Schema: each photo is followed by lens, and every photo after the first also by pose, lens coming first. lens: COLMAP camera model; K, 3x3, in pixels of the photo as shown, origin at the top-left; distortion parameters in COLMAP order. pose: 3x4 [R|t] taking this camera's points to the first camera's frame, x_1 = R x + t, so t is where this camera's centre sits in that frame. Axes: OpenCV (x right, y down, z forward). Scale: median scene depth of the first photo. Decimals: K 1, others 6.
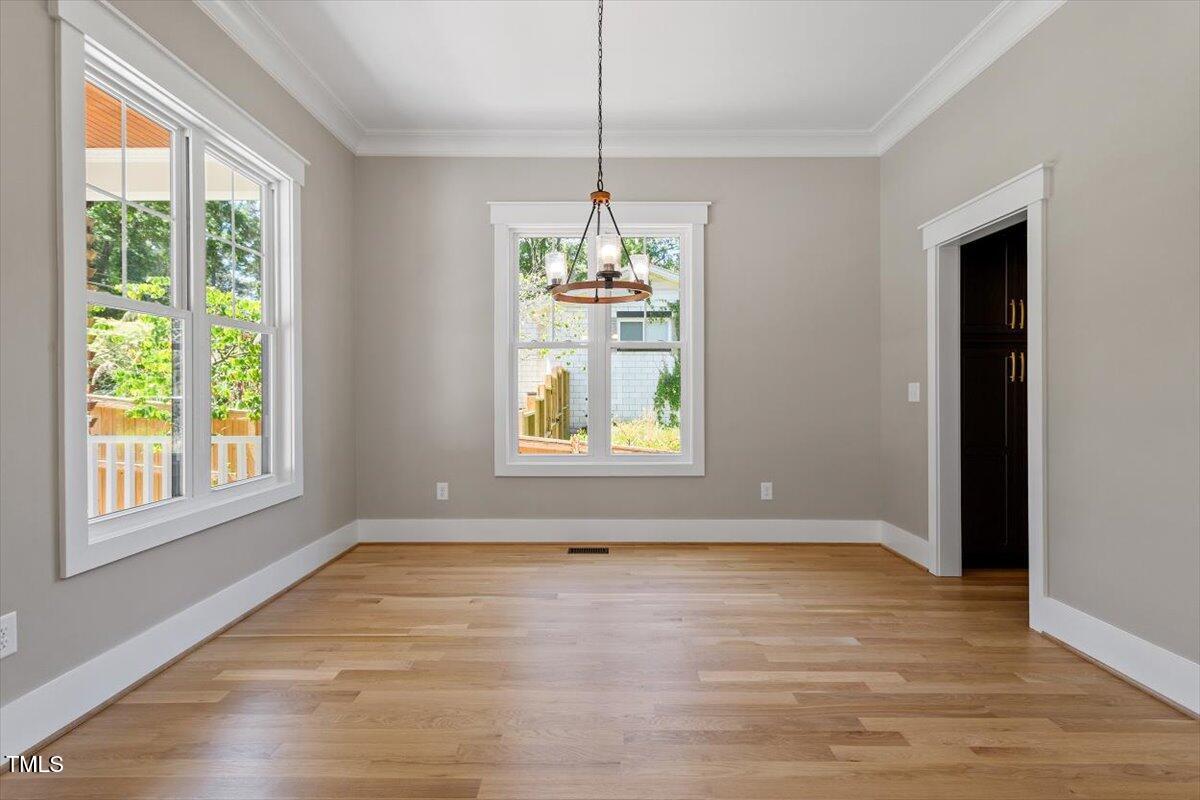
lens RADIAL K [[568.8, 0, 599.2], [0, 568.8, 394.6], [0, 0, 1]] dist [0.006327, 0.000170]
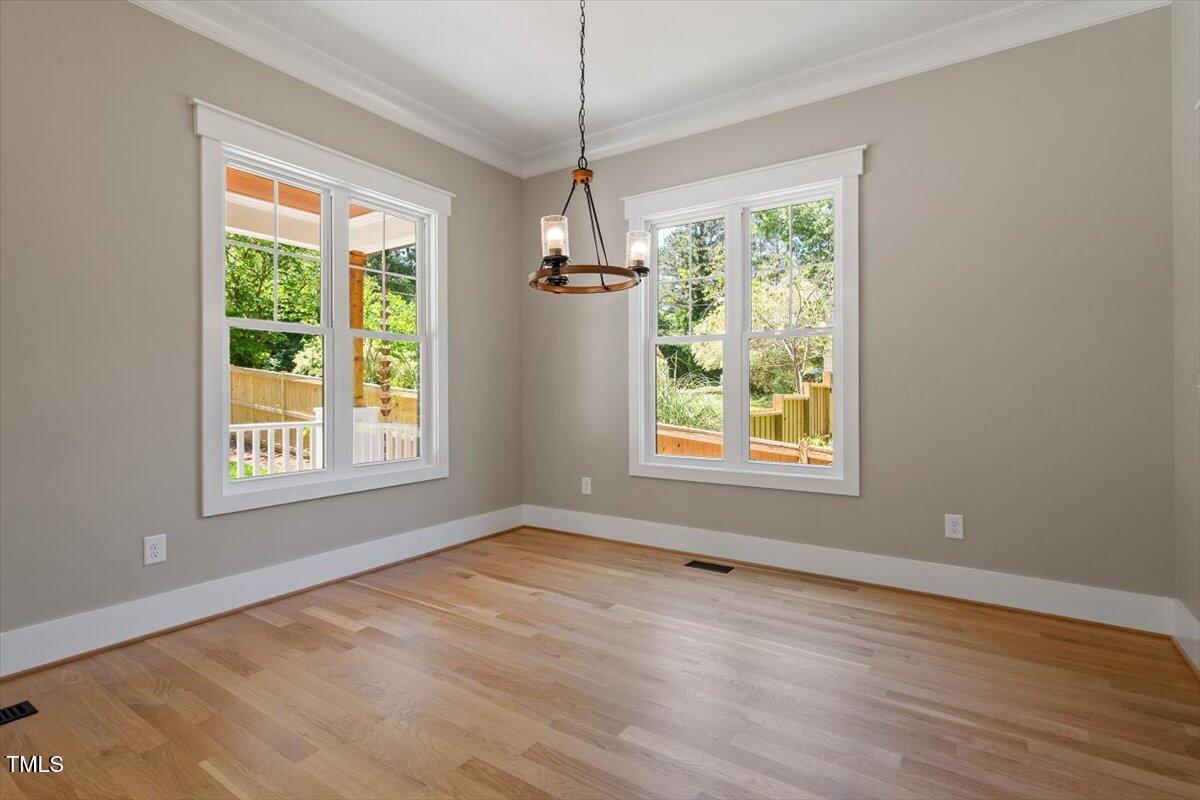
lens RADIAL K [[568.8, 0, 601.9], [0, 568.8, 390.5], [0, 0, 1]] dist [0.006327, 0.000170]
pose [[0.836232, -0.001899, -0.548373, 0.407396], [-0.001205, 0.999985, -0.005301, 0.002522], [0.548375, 0.005094, 0.836217, 0.193143]]
